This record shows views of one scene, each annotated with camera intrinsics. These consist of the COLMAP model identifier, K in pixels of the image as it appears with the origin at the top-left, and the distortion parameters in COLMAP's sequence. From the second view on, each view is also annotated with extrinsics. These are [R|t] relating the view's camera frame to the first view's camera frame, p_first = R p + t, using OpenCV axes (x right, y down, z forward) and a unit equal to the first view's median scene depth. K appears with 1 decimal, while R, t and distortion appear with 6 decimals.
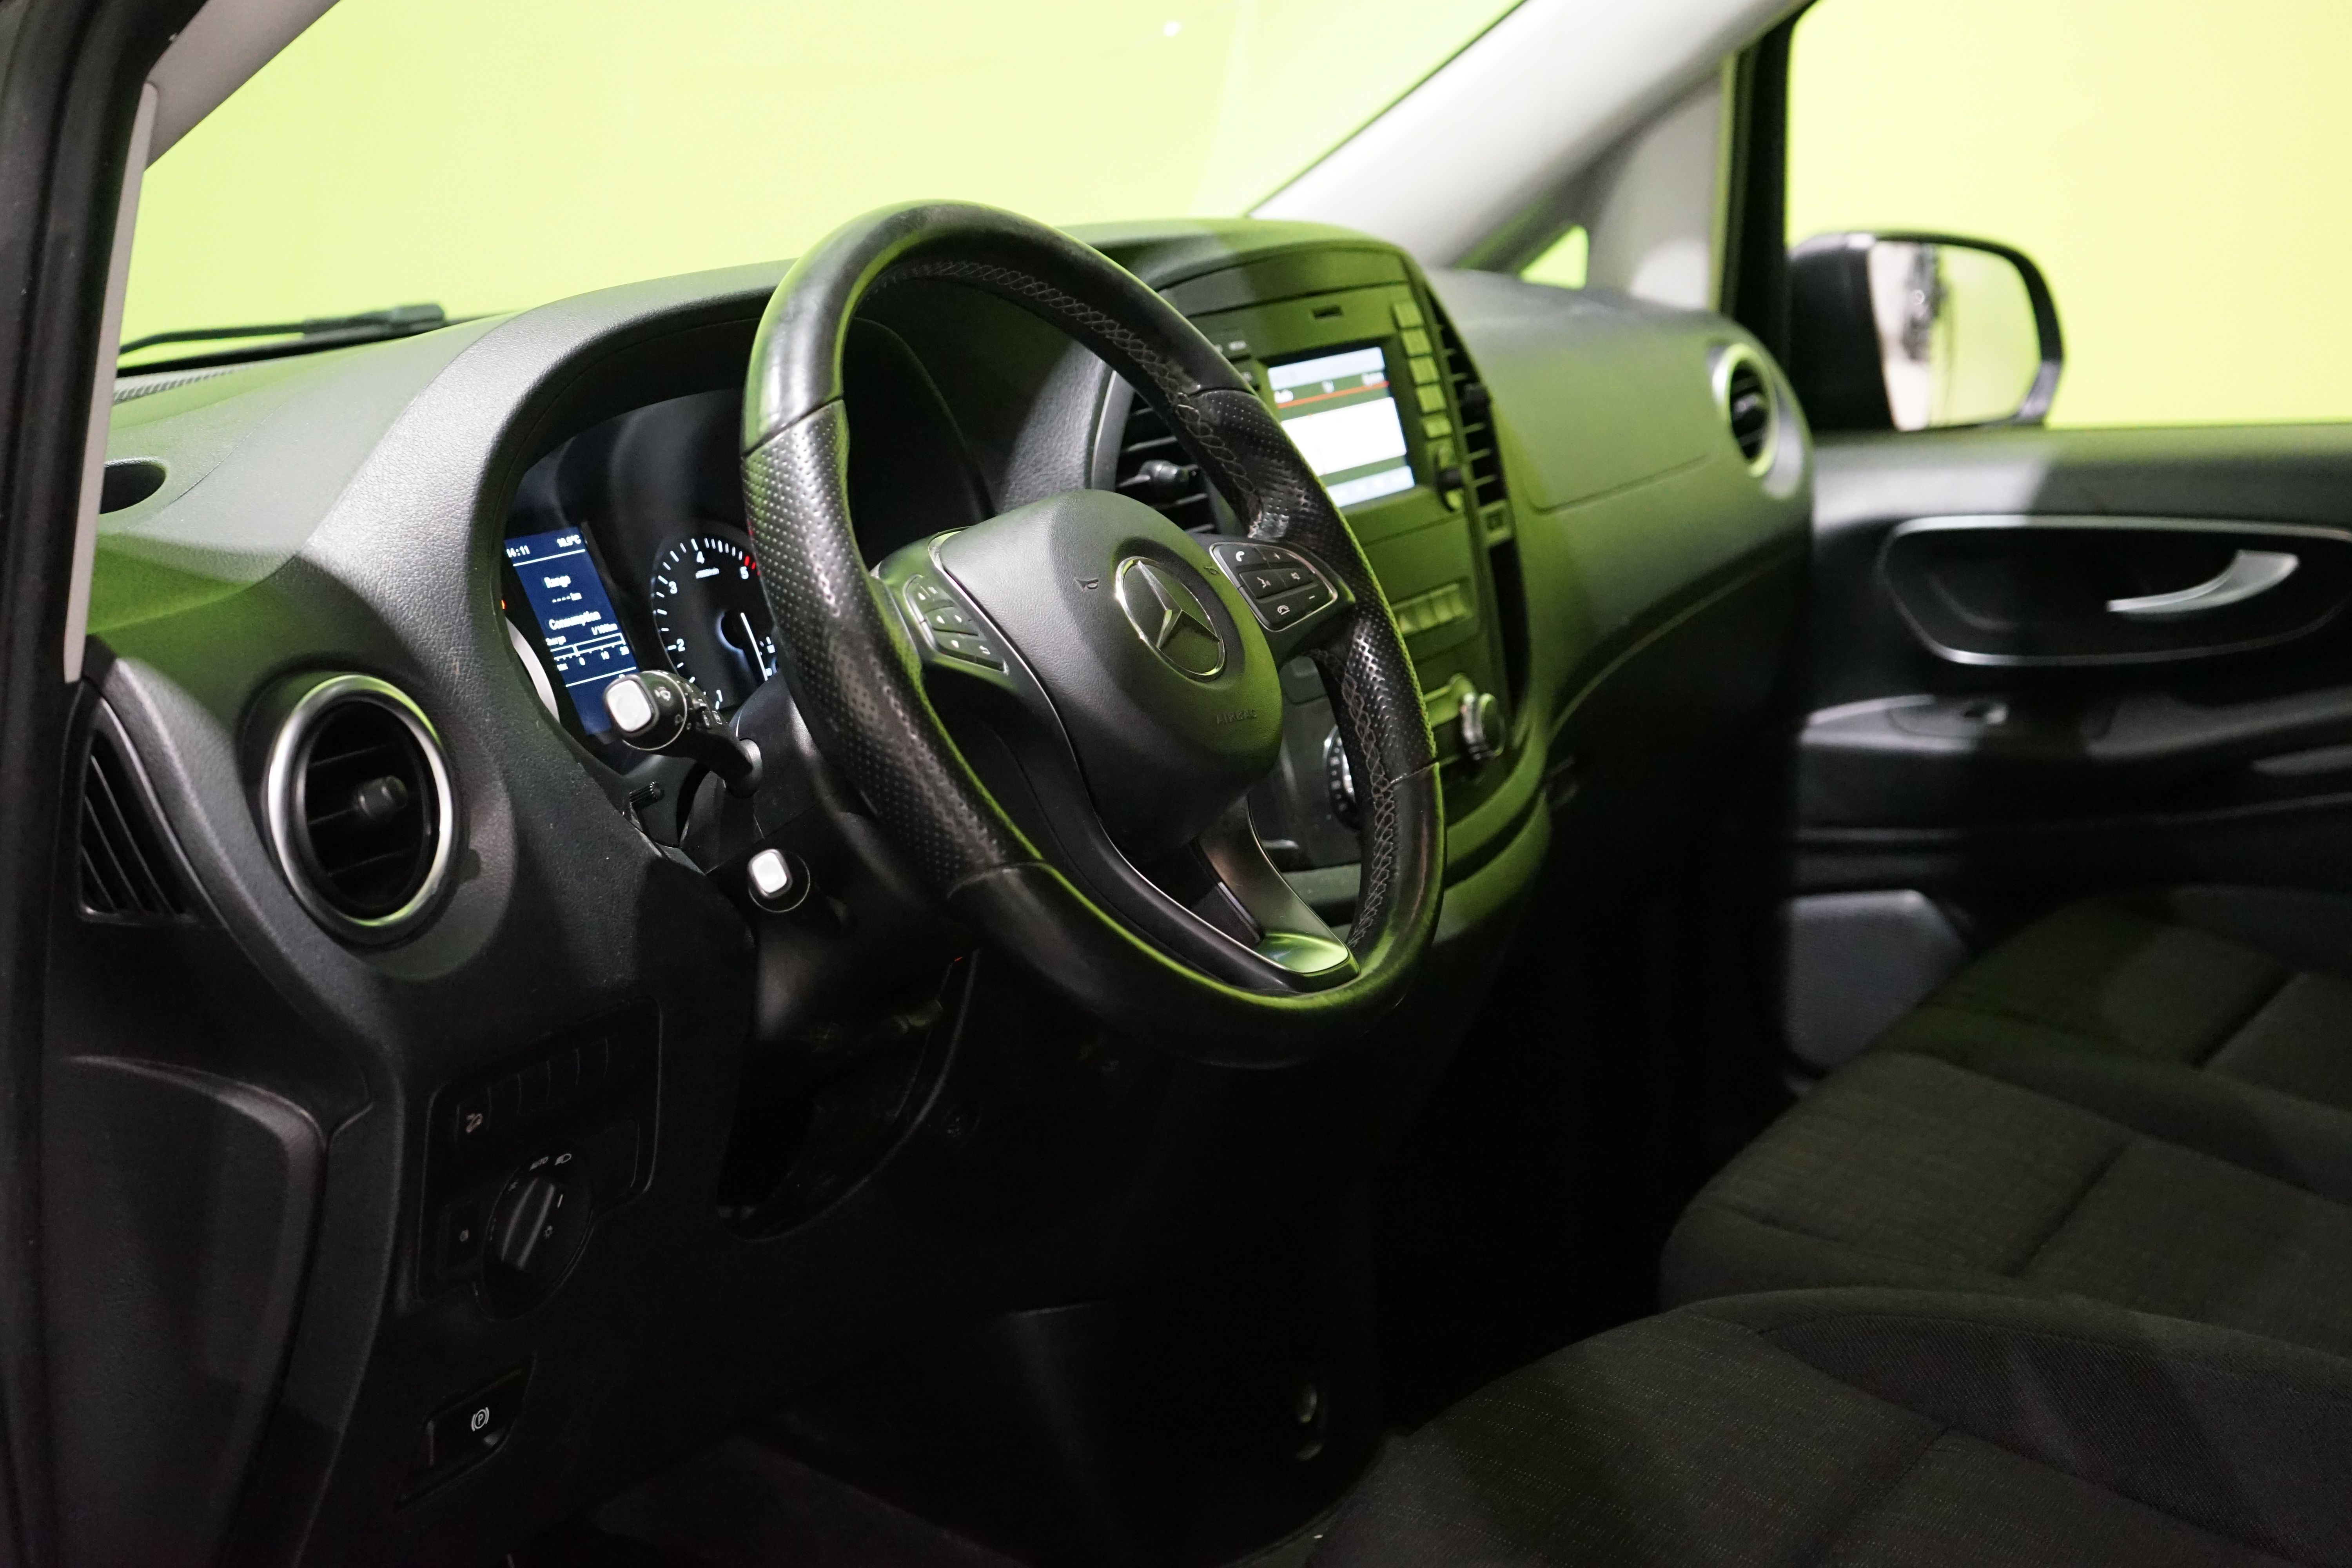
lens RADIAL K [[3032.4, 0, 1176.0], [0, 3032.4, 784.0], [0, 0, 1]] dist [-0.011675, -0.013276]
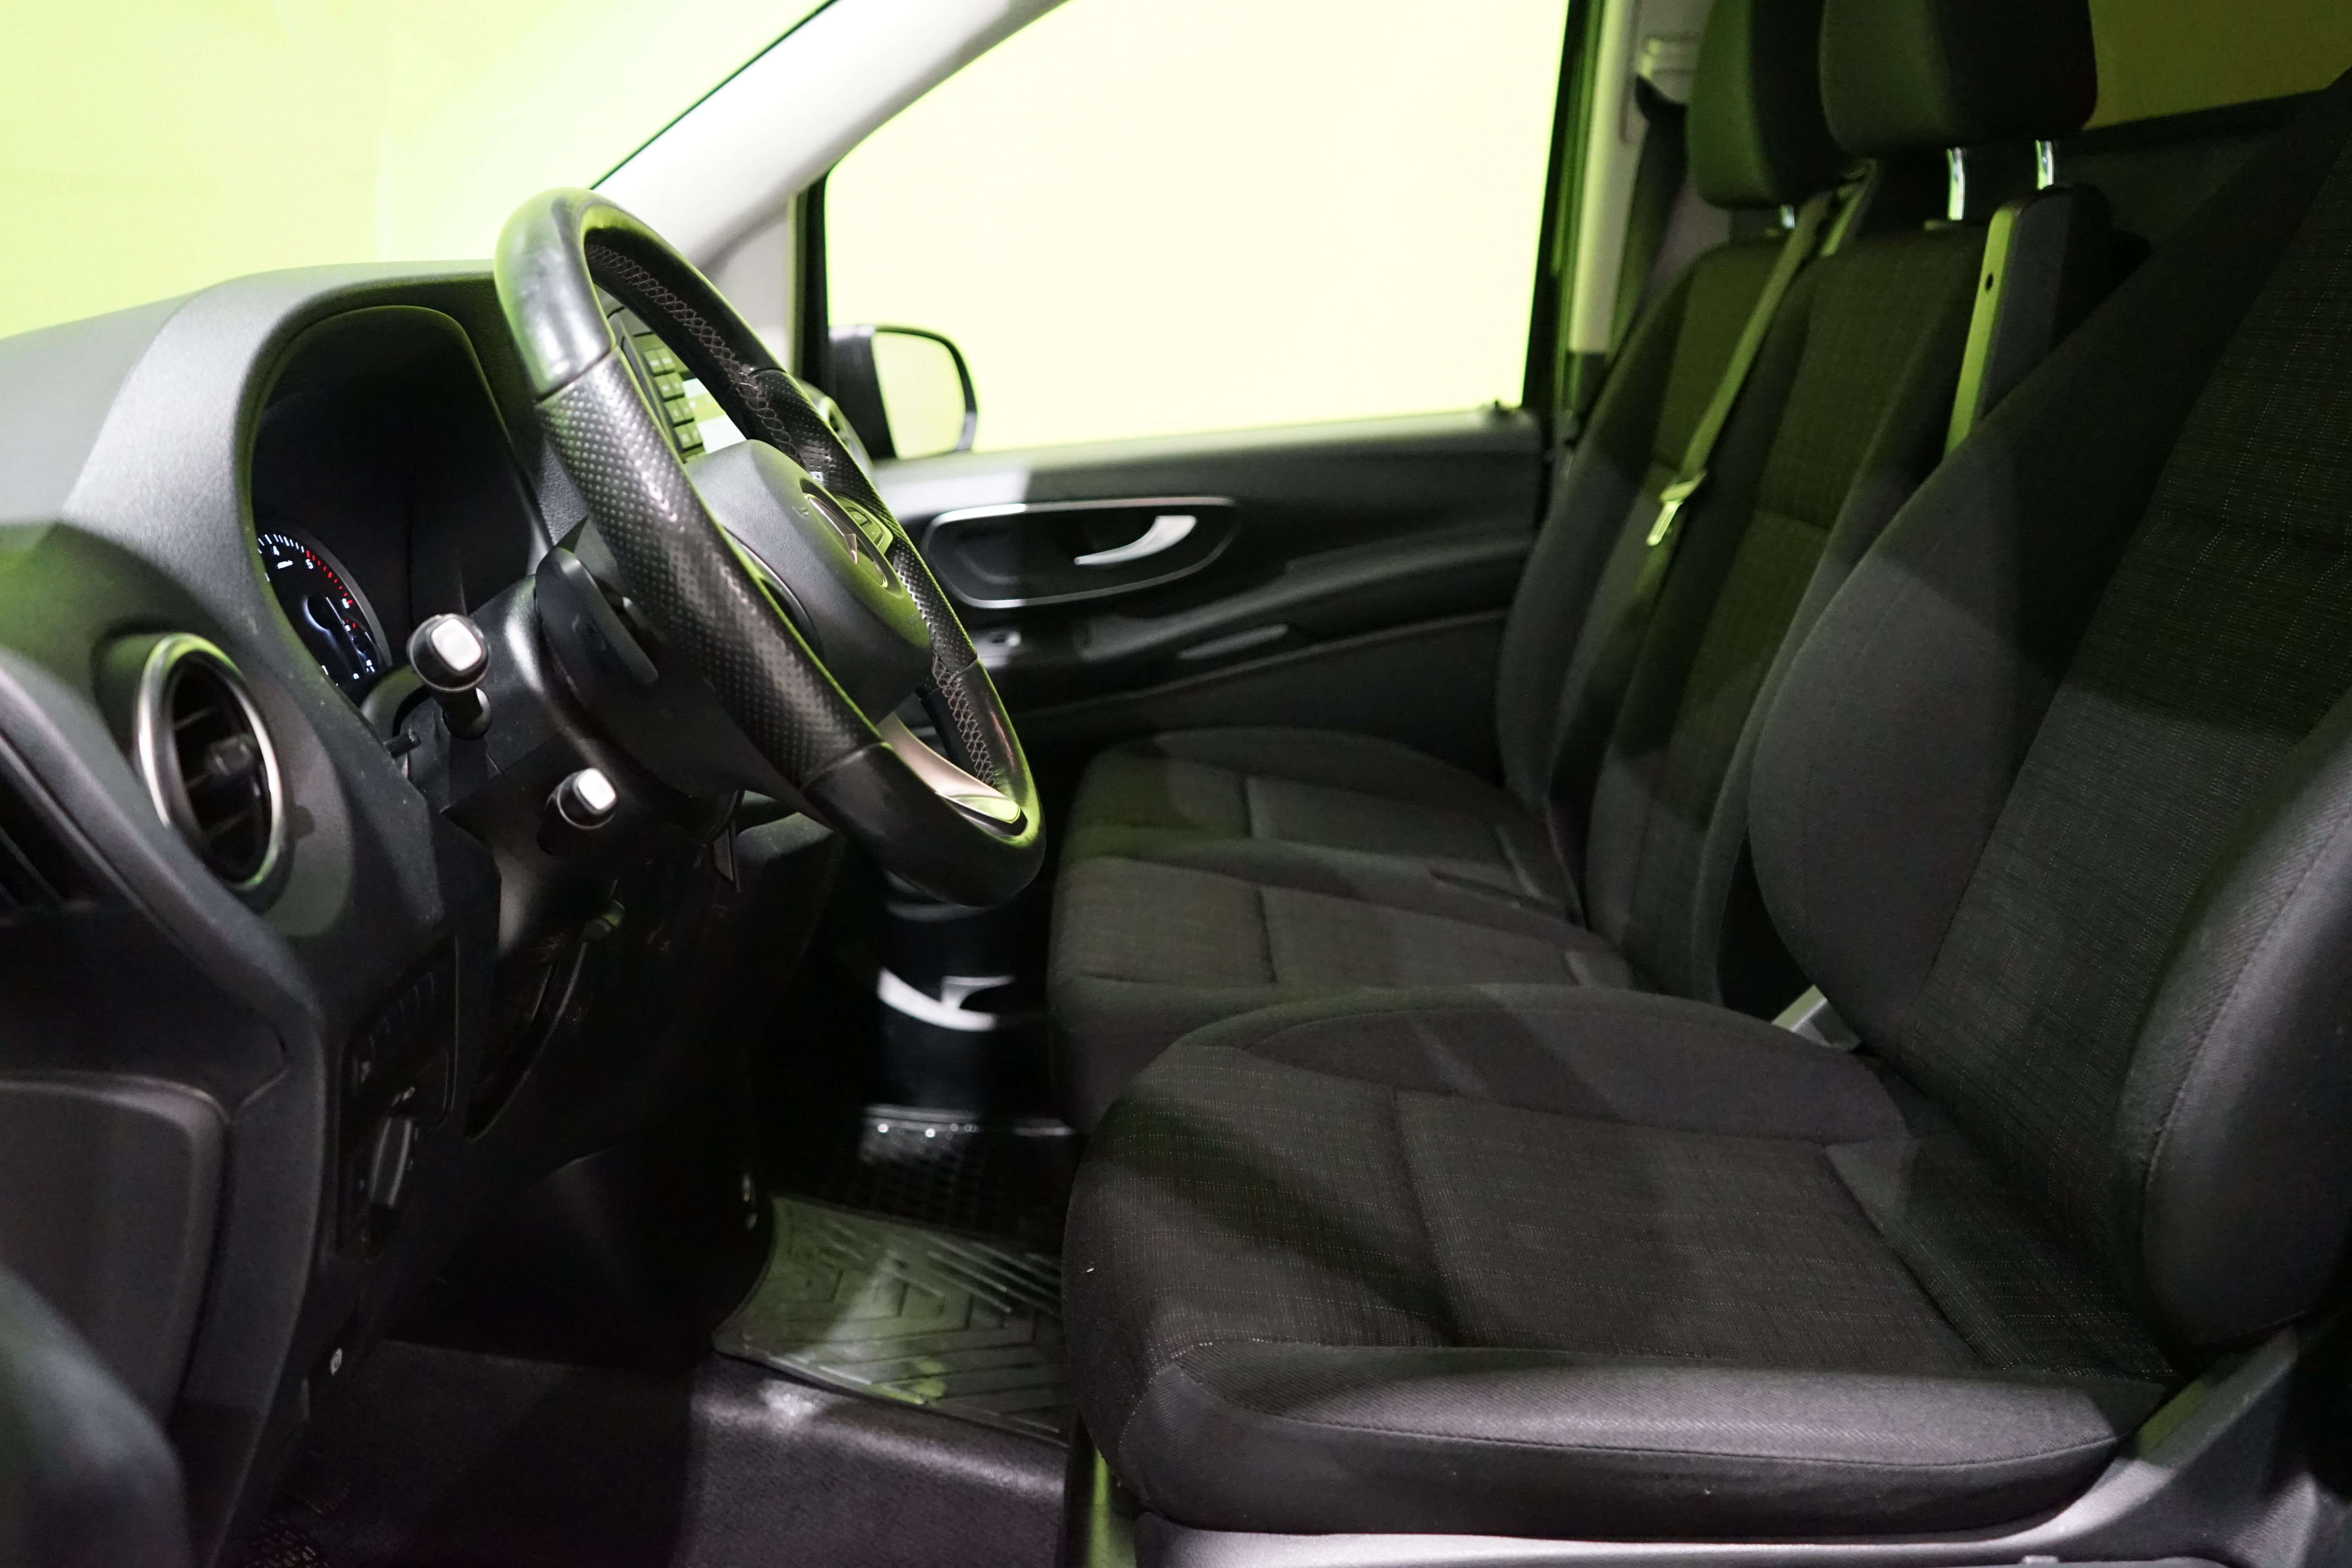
lens RADIAL K [[1921.4, 0, 1176.0], [0, 1921.4, 784.0], [0, 0, 1]] dist [-0.053721, 0.113729]
pose [[0.876623, -0.130886, 0.463034, -0.214061], [0.119364, 0.991367, 0.054249, 0.011704], [-0.466137, 0.007714, 0.884679, 0.243524]]
